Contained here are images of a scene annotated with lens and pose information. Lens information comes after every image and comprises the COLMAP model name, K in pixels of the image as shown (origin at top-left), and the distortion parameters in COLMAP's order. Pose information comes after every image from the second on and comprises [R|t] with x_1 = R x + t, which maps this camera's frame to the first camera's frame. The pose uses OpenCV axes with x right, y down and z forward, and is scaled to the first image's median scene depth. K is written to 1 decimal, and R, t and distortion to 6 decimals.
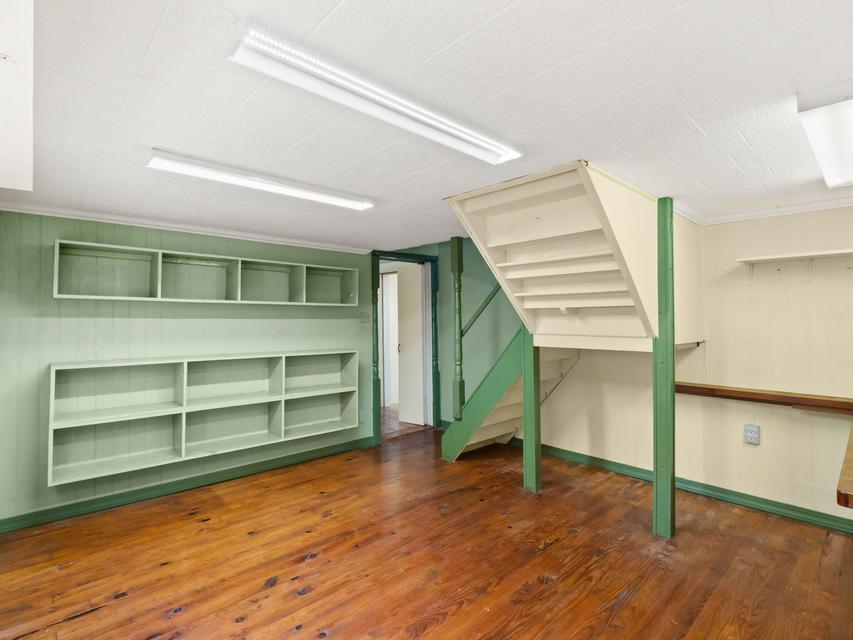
lens RADIAL K [[425.9, 0, 426.2], [0, 425.9, 317.2], [0, 0, 1]] dist [-0.000729, 0.000481]
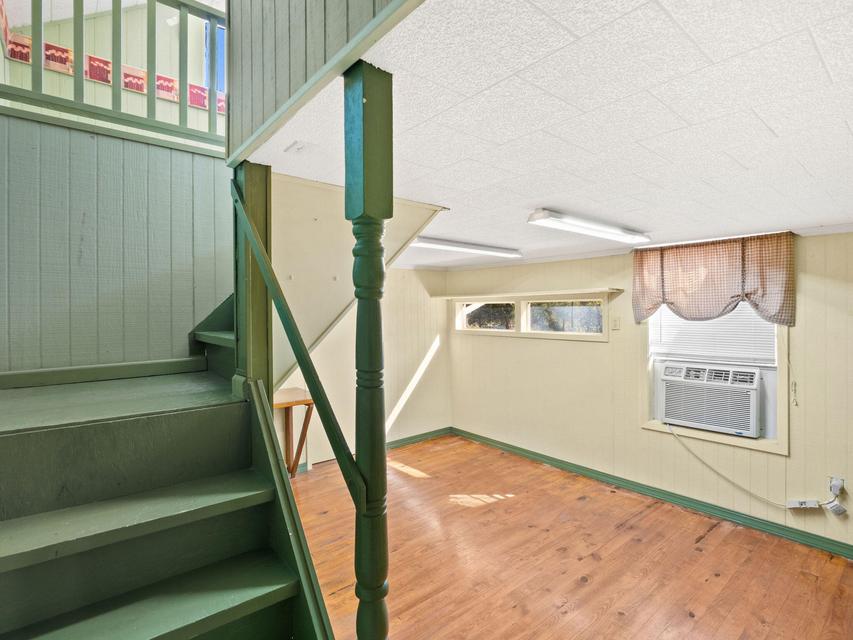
lens RADIAL K [[425.9, 0, 426.6], [0, 425.9, 315.7], [0, 0, 1]] dist [-0.000729, 0.000481]
pose [[-0.998108, 0.003169, 0.061407, 0.052949], [0.003271, 0.999993, 0.001567, -0.086753], [-0.061401, 0.001765, -0.998112, 2.340943]]
